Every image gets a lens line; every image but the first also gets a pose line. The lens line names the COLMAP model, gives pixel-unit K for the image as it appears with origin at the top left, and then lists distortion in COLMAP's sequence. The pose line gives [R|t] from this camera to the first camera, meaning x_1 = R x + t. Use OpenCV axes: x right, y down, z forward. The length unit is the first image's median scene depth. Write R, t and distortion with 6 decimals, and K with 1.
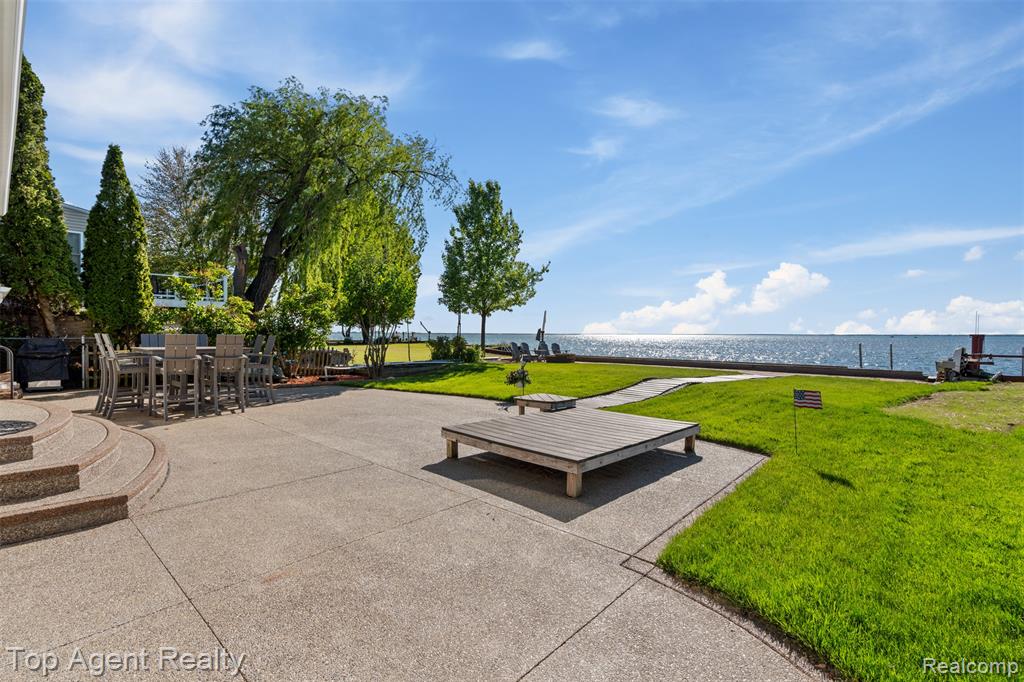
lens RADIAL K [[472.1, 0, 514.9], [0, 472.1, 335.9], [0, 0, 1]] dist [0.003202, 0.000195]
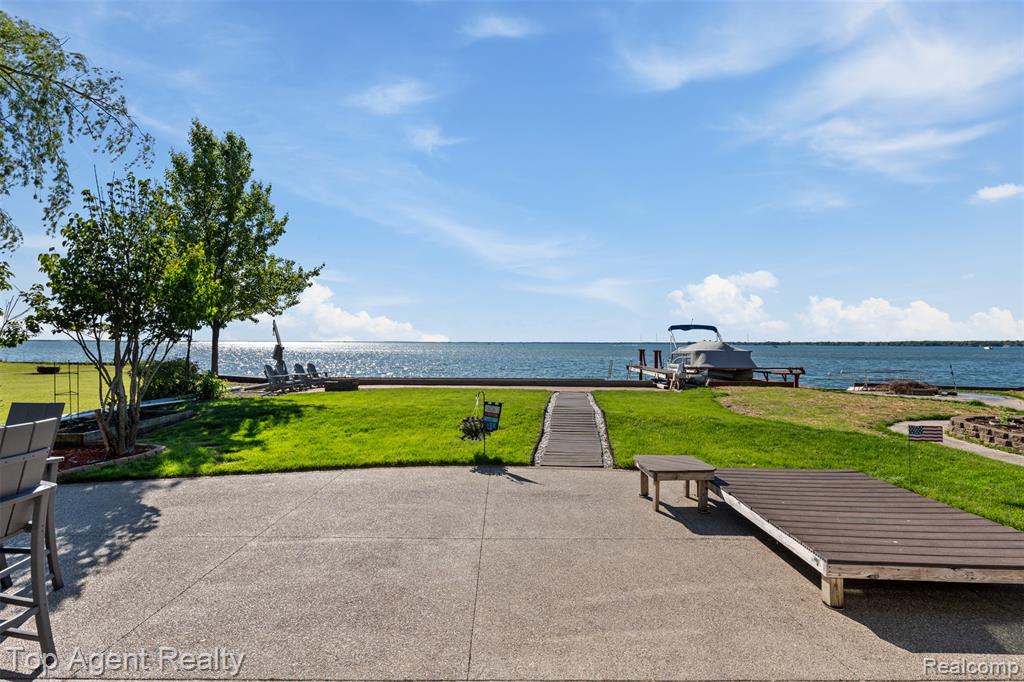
lens RADIAL K [[472.1, 0, 514.9], [0, 472.1, 335.9], [0, 0, 1]] dist [0.003202, 0.000195]
pose [[0.734727, 0.004360, 0.678349, -0.219066], [0.004830, 0.999920, -0.011659, -0.021254], [-0.678346, 0.011843, 0.734647, 0.212888]]
